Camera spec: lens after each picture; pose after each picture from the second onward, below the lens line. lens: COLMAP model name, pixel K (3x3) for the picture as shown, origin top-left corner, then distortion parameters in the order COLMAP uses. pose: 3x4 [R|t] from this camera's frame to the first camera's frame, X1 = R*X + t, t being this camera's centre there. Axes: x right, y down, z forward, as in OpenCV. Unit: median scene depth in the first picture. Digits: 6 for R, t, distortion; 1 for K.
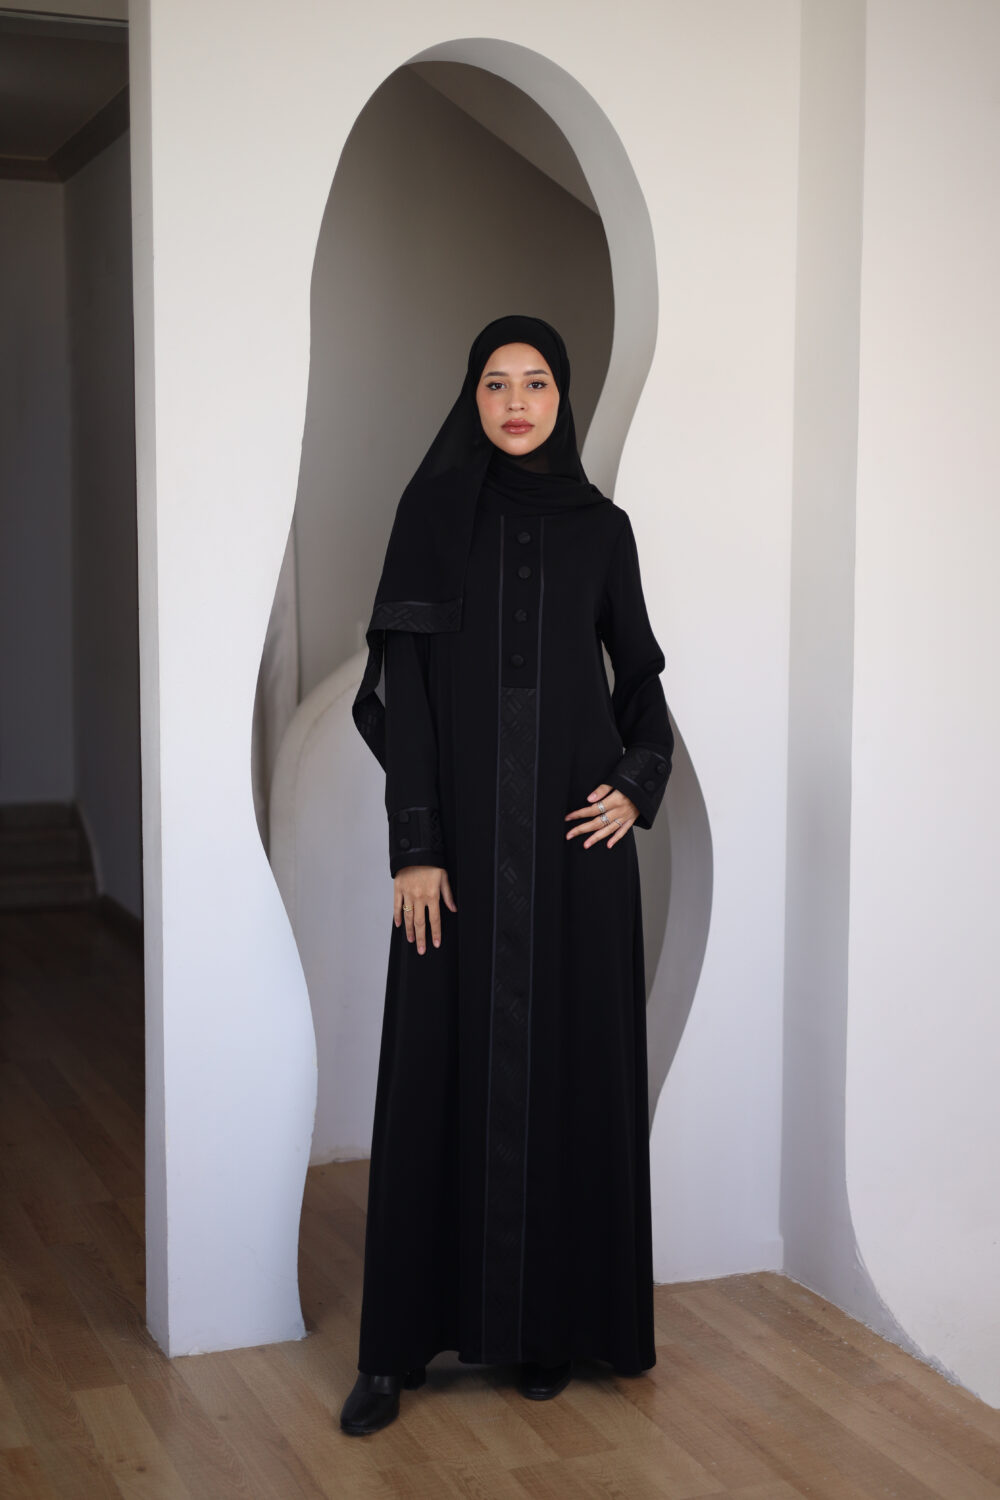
lens RADIAL K [[2128.8, 0, 495.3], [0, 2128.8, 747.9], [0, 0, 1]] dist [-0.056330, 0.000000]
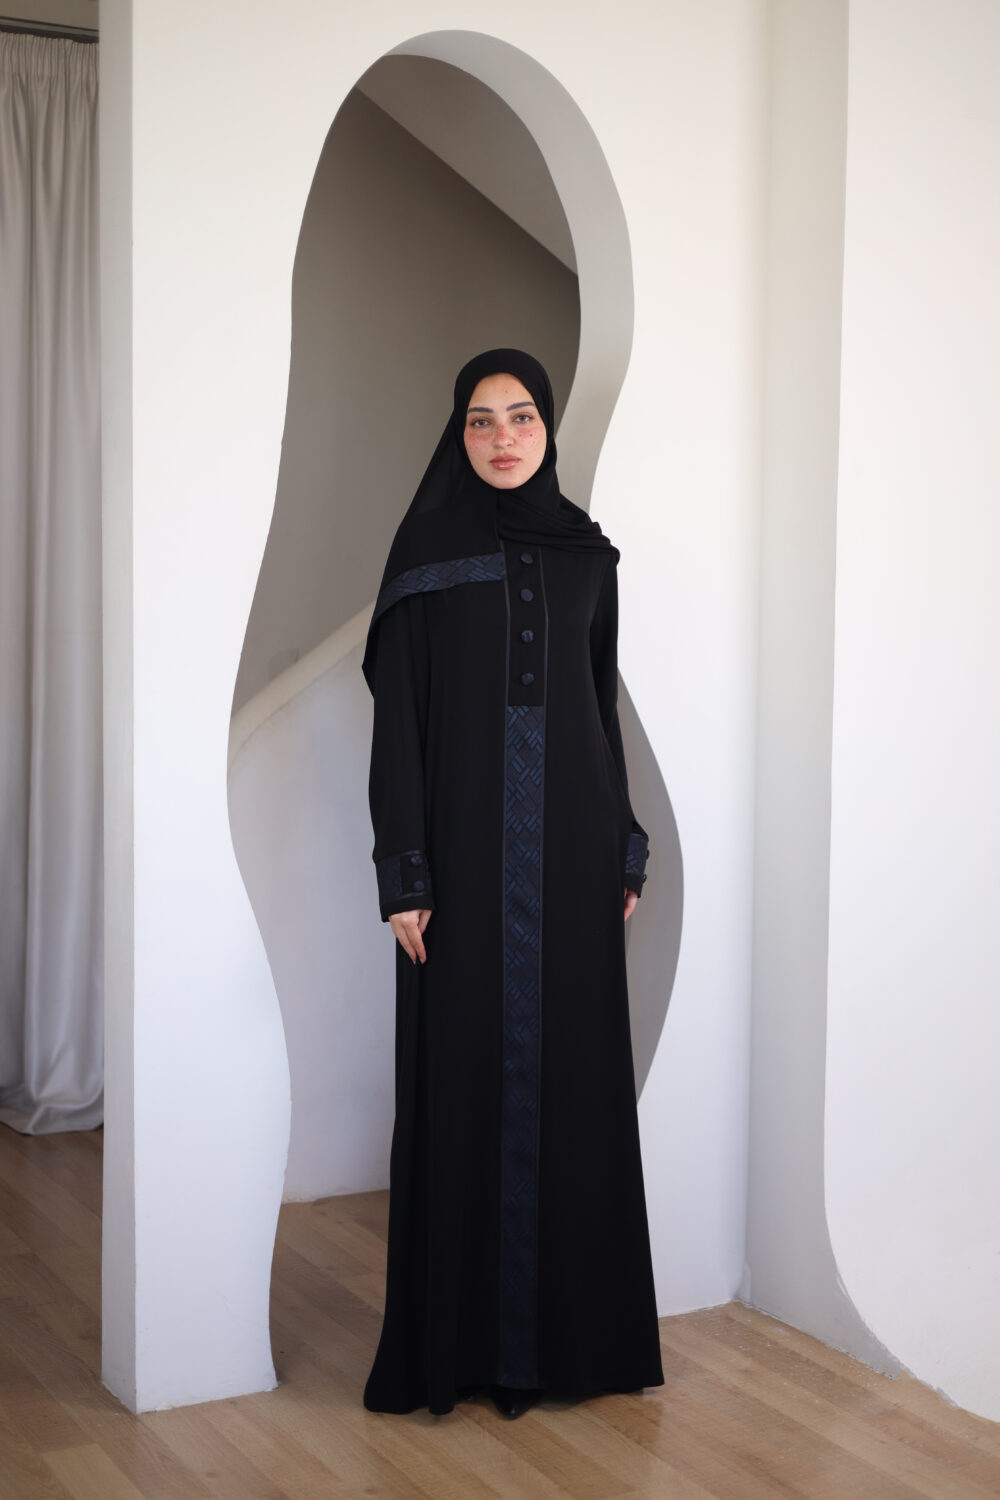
lens RADIAL K [[2128.8, 0, 499.5], [0, 2128.8, 746.5], [0, 0, 1]] dist [-0.056330, 0.000000]
pose [[0.992859, 0.000408, 0.119291, -0.106236], [0.002917, 0.999612, -0.027695, 0.019517], [-0.119256, 0.027845, 0.992473, 0.044735]]
